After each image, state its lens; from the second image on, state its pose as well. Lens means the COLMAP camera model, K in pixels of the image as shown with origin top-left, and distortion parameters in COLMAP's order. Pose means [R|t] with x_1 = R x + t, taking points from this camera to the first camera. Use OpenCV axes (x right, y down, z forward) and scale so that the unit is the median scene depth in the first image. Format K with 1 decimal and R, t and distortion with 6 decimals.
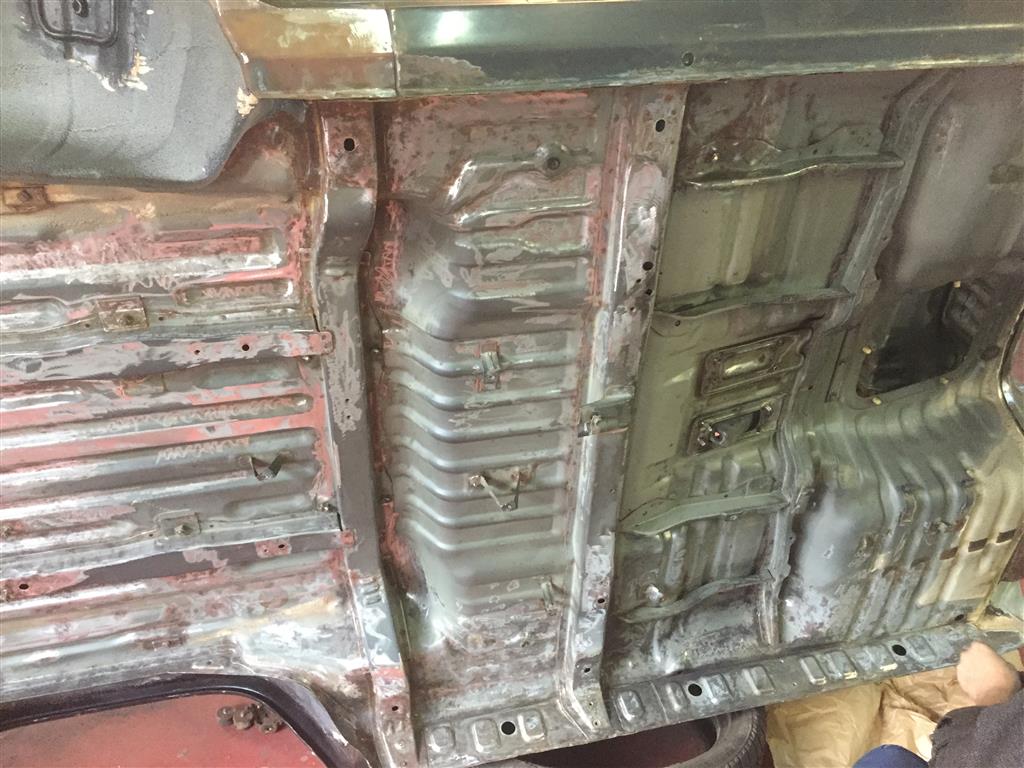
lens RADIAL K [[875.3, 0, 512.0], [0, 875.3, 384.0], [0, 0, 1]] dist [0.092323, -0.123947]
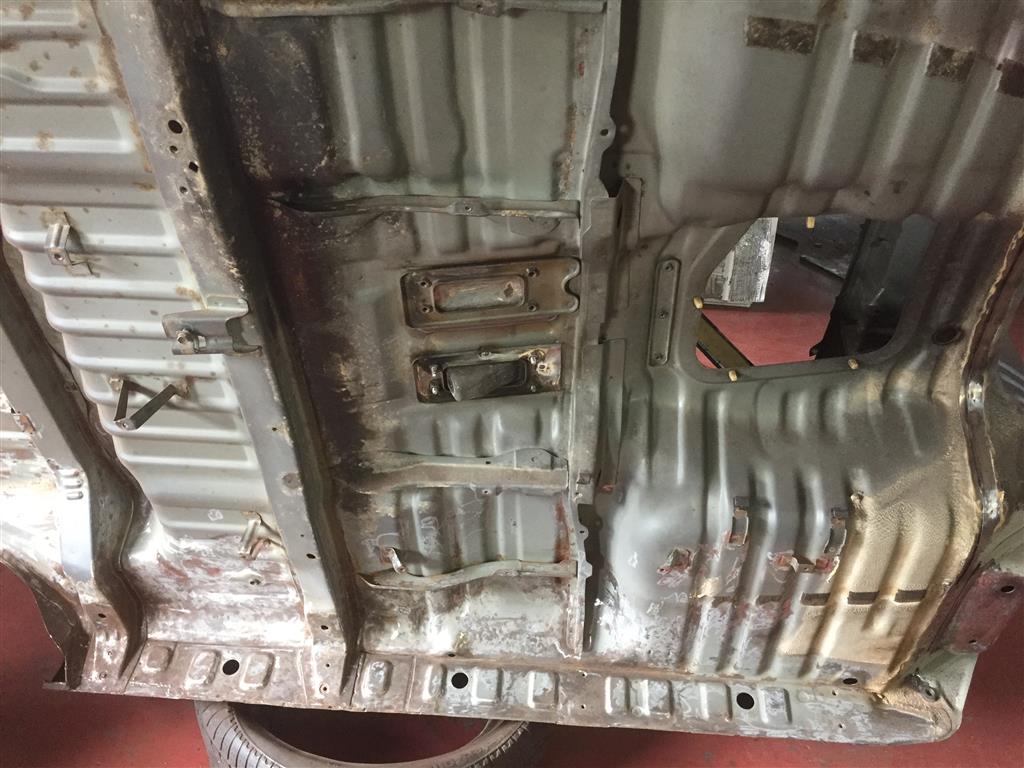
lens RADIAL K [[875.3, 0, 512.0], [0, 875.3, 384.0], [0, 0, 1]] dist [0.092323, -0.123947]
pose [[0.948251, 0.182466, -0.259858, 0.546537], [-0.146365, 0.977446, 0.152236, -0.071923], [0.281775, -0.106323, 0.953571, 0.346100]]
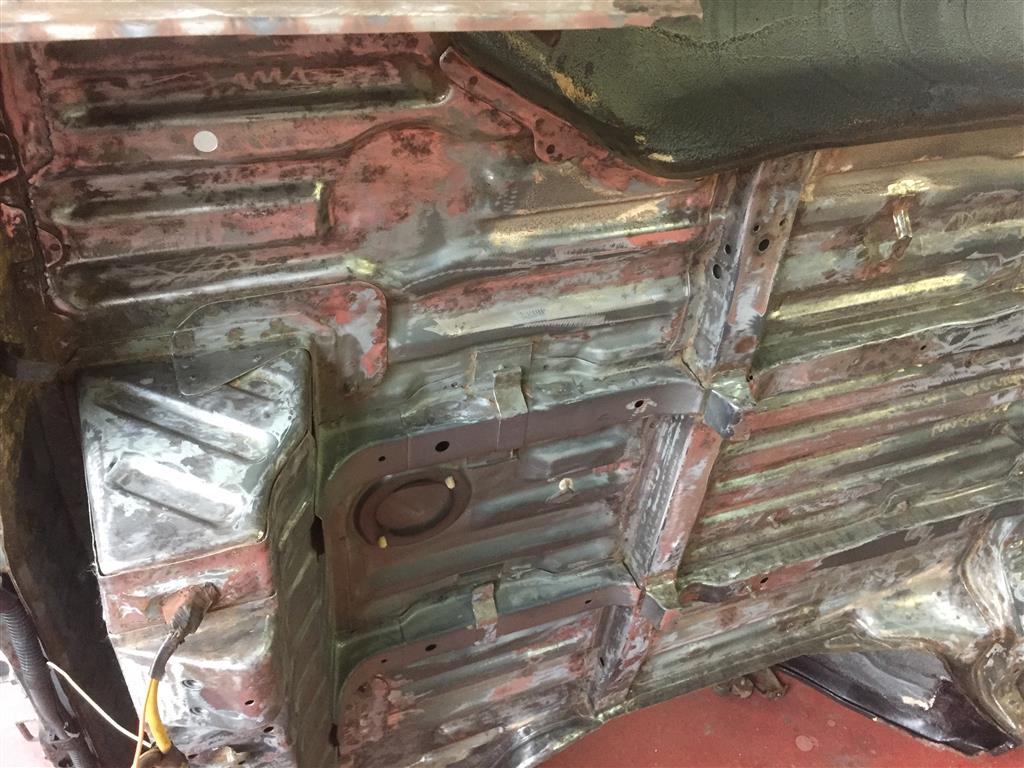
lens RADIAL K [[875.3, 0, 512.0], [0, 875.3, 384.0], [0, 0, 1]] dist [0.092323, -0.123947]
pose [[0.988247, -0.044300, 0.146307, -0.963454], [0.029423, 0.994315, 0.102329, -0.066465], [-0.150008, -0.096821, 0.983932, 0.203327]]
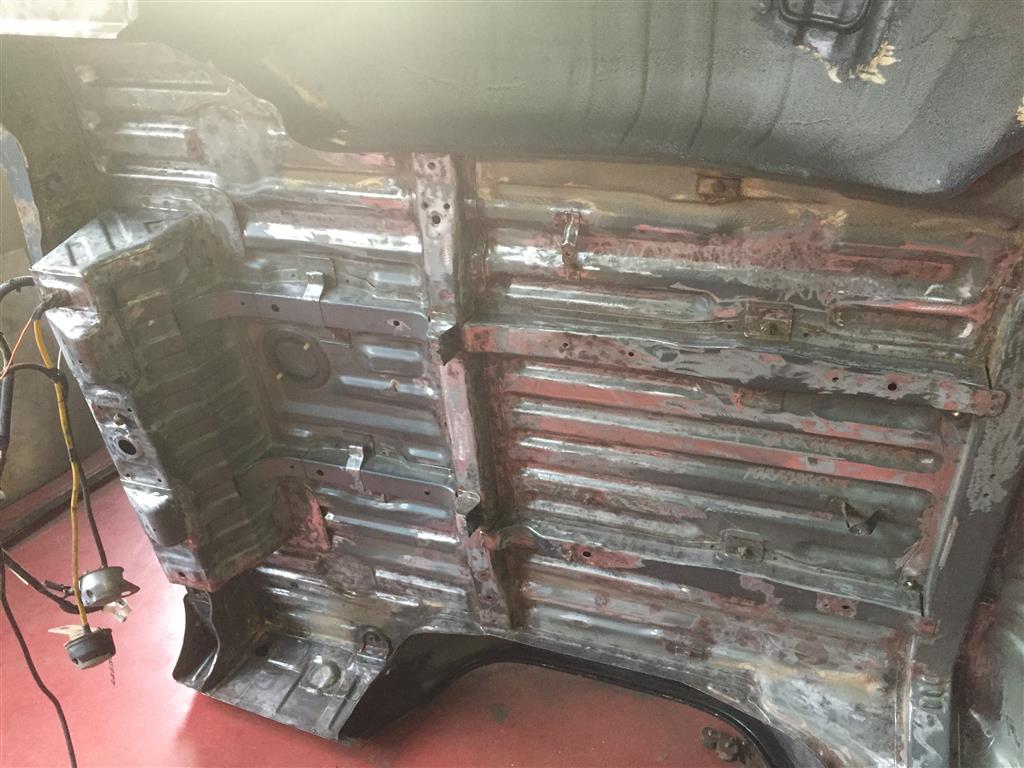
lens RADIAL K [[875.3, 0, 512.0], [0, 875.3, 384.0], [0, 0, 1]] dist [0.092323, -0.123947]
pose [[0.835321, 0.241272, -0.493990, -0.173018], [-0.239567, 0.968500, 0.067930, -0.012928], [0.494820, 0.061601, 0.866810, 0.062783]]
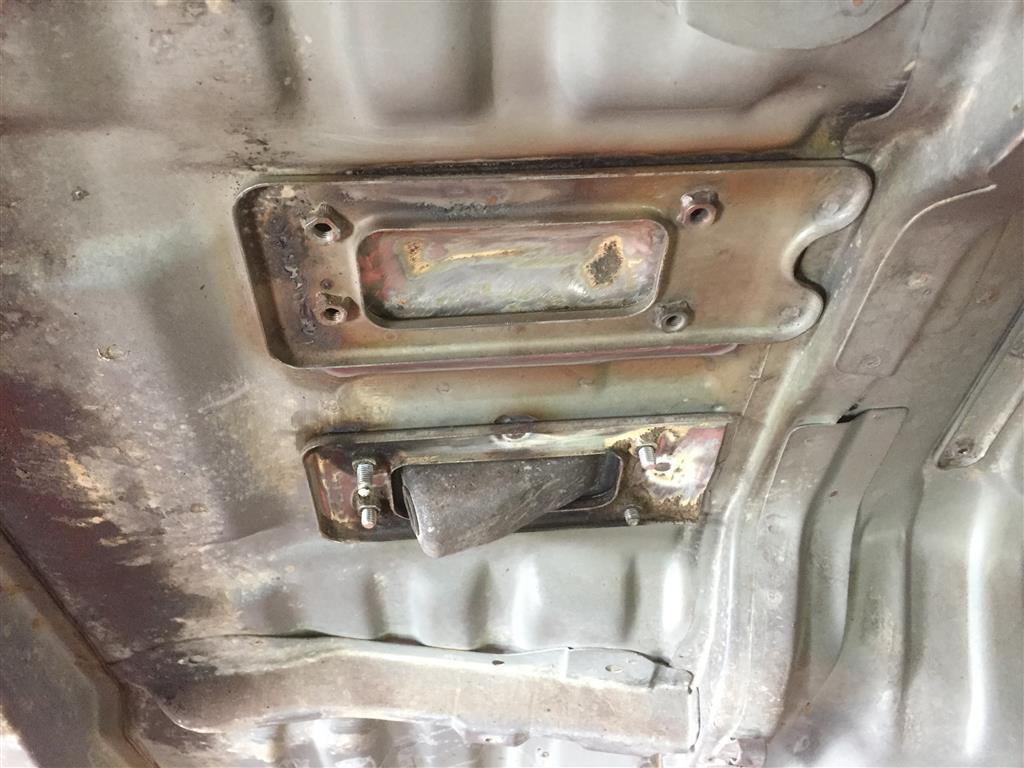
lens RADIAL K [[875.3, 0, 512.0], [0, 875.3, 384.0], [0, 0, 1]] dist [0.092323, -0.123947]
pose [[0.940825, 0.252748, -0.225757, 0.358583], [-0.200457, 0.952171, 0.230623, -0.052330], [0.273248, -0.171721, 0.946492, 0.872183]]
